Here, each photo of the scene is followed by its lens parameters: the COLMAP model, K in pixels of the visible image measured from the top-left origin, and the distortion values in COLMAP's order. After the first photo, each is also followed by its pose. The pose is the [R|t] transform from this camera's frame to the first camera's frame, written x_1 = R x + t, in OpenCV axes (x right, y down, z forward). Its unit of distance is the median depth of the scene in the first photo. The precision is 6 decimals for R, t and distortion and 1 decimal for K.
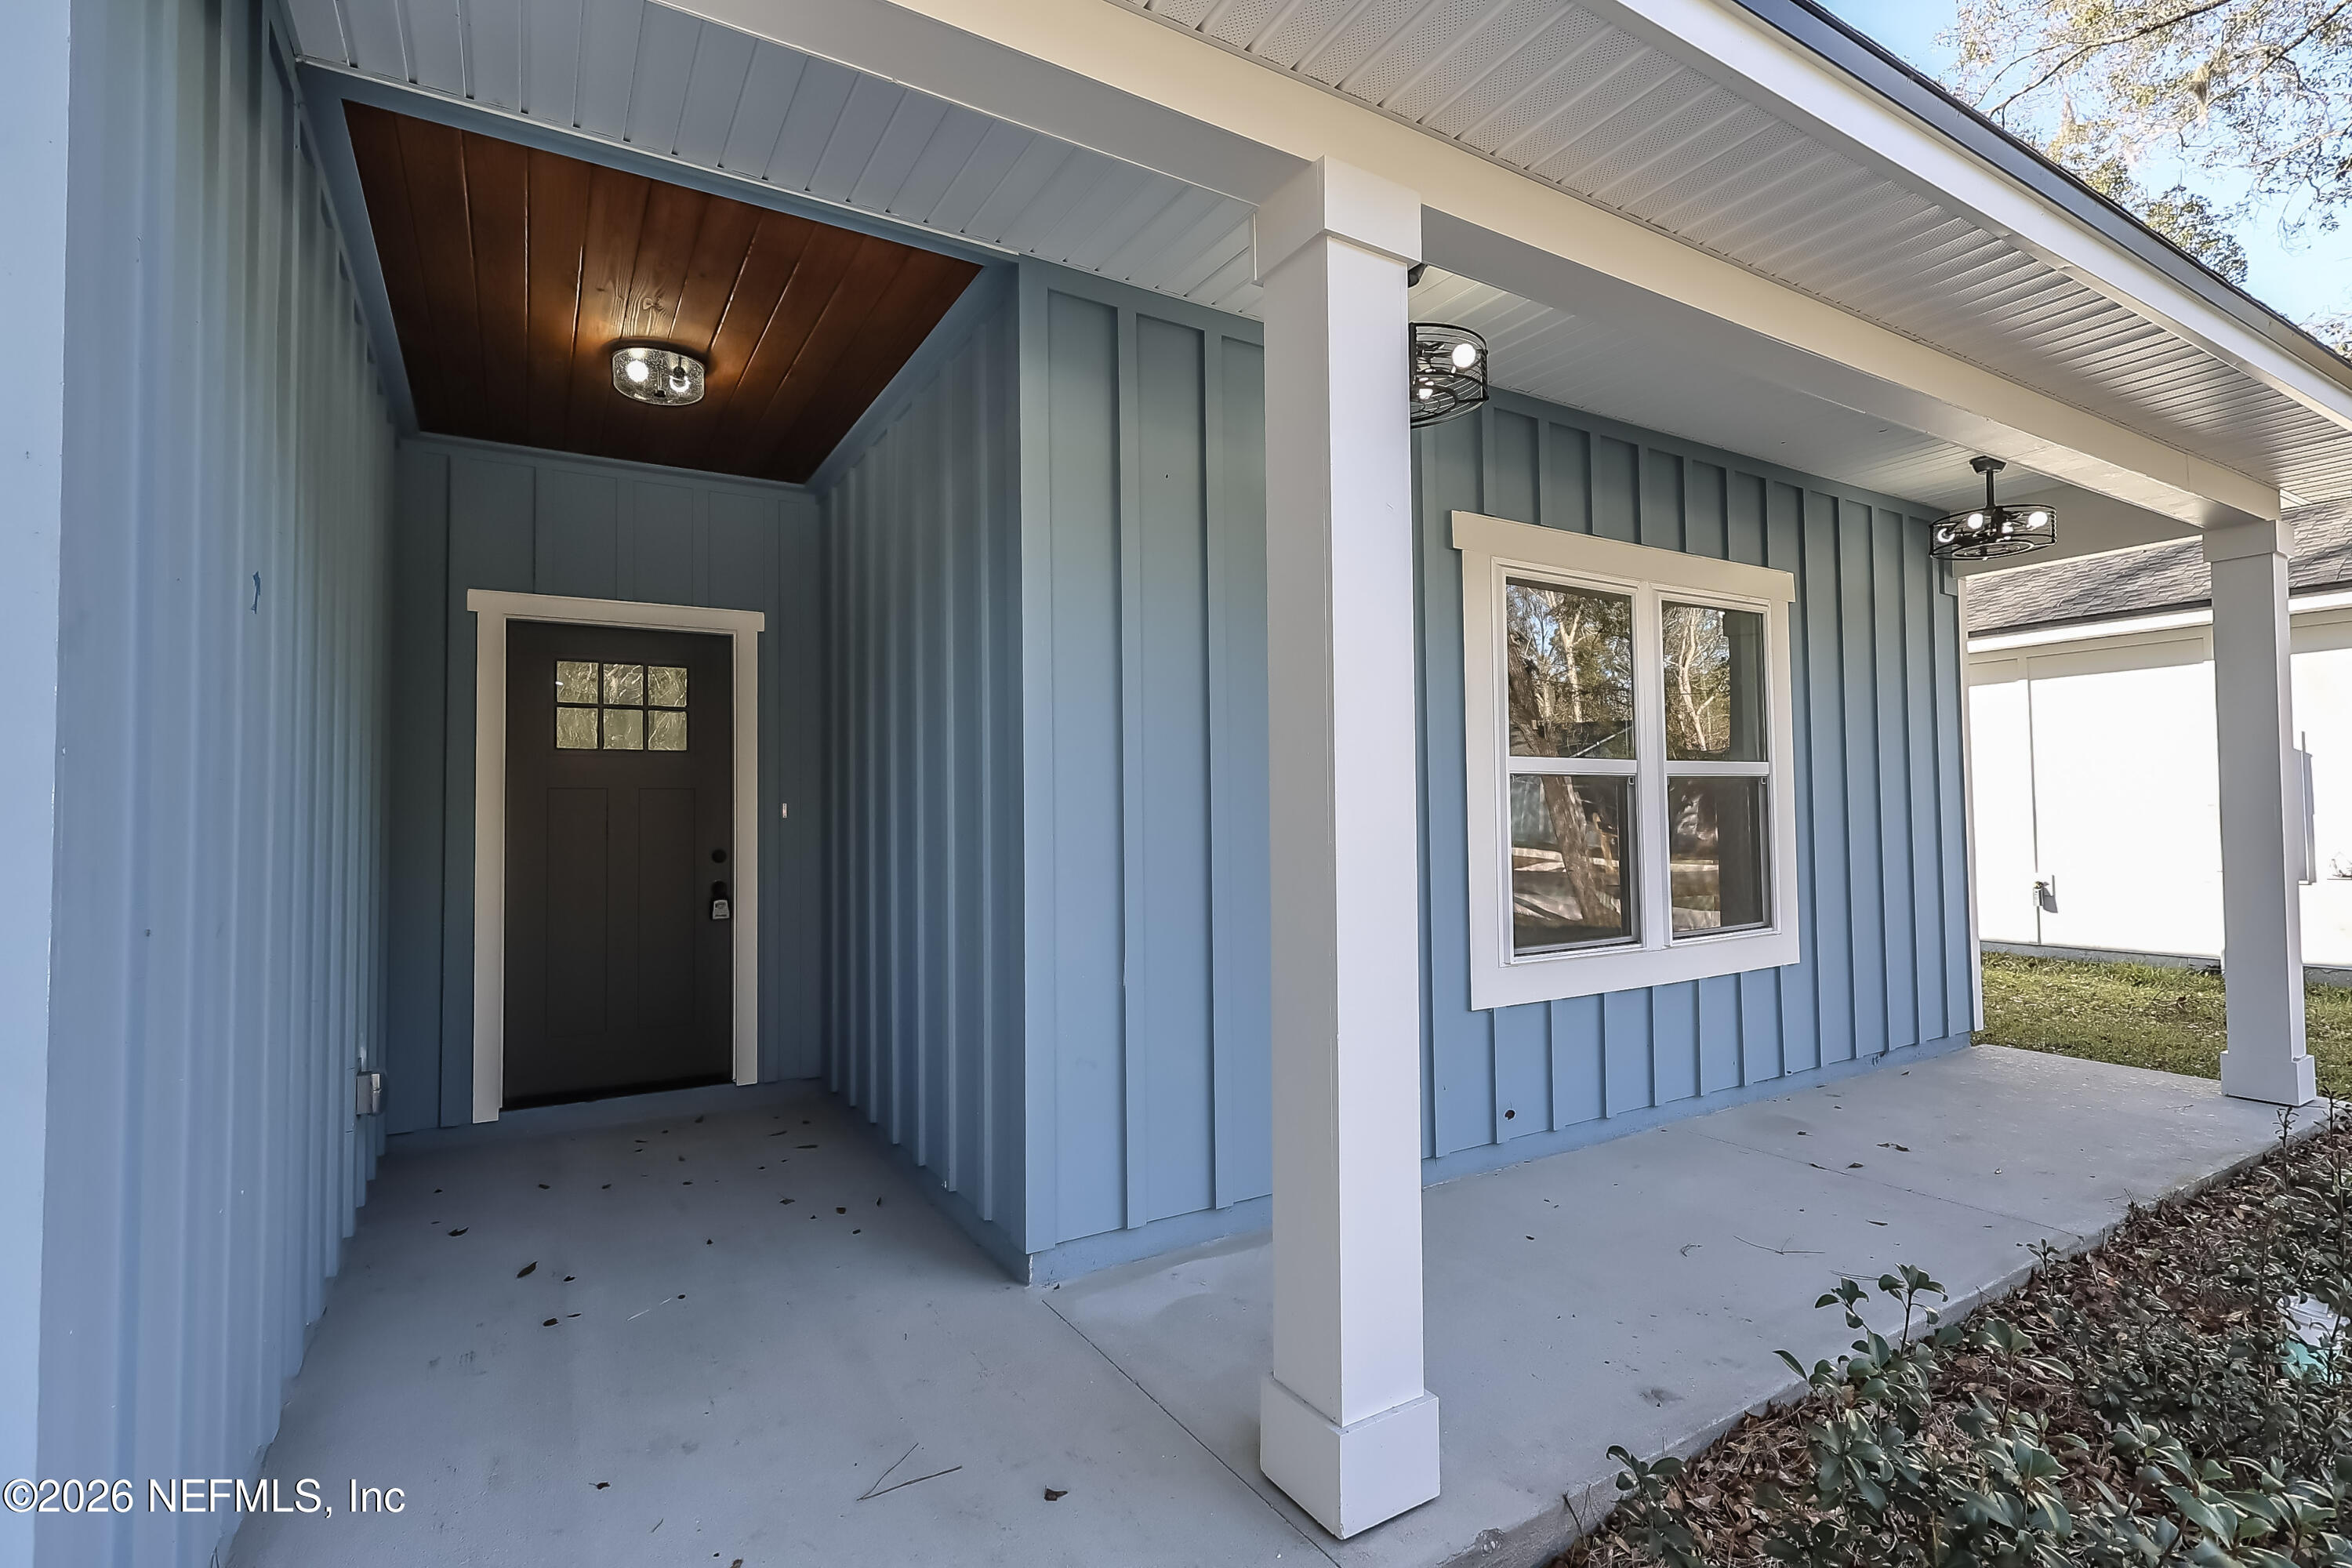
lens RADIAL K [[1097.9, 0, 1165.1], [0, 1097.9, 786.1], [0, 0, 1]] dist [0.001919, 0.000028]
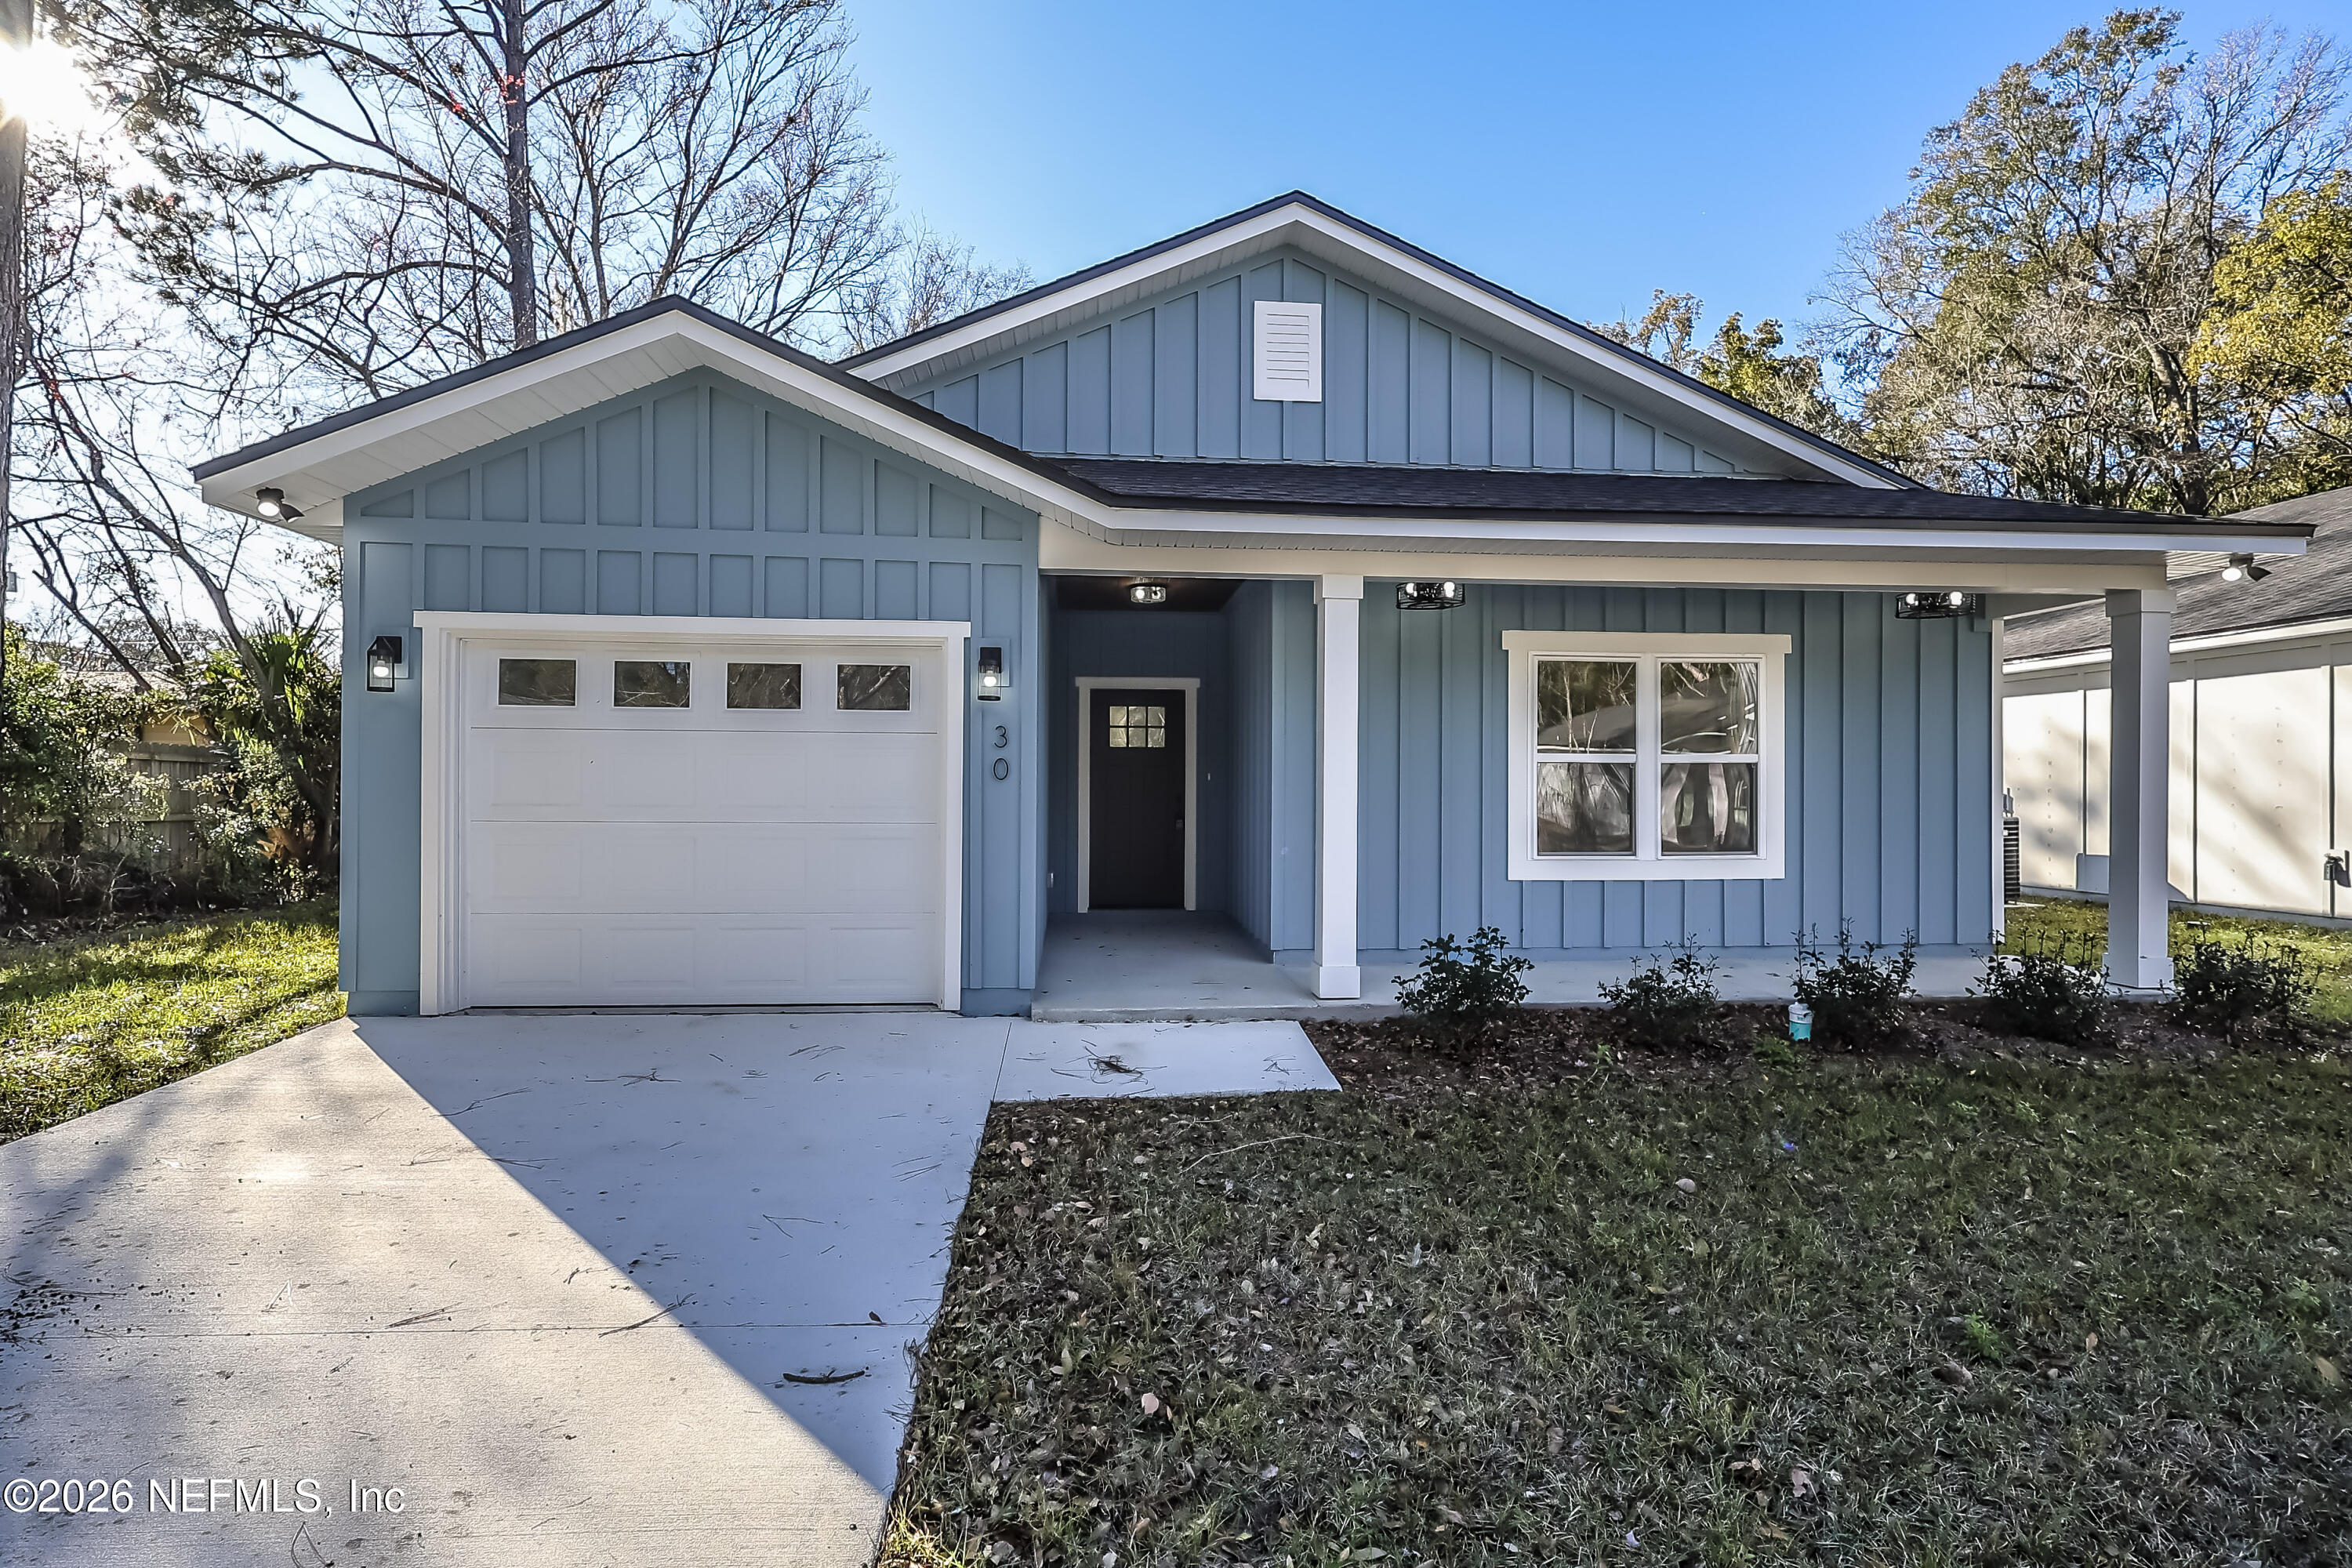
lens RADIAL K [[1097.9, 0, 1165.1], [0, 1097.9, 786.1], [0, 0, 1]] dist [0.001919, 0.000028]
pose [[0.899335, 0.017365, -0.436915, 0.486762], [-0.003045, 0.999436, 0.033456, -0.027434], [0.437249, -0.028758, 0.898881, -0.893116]]
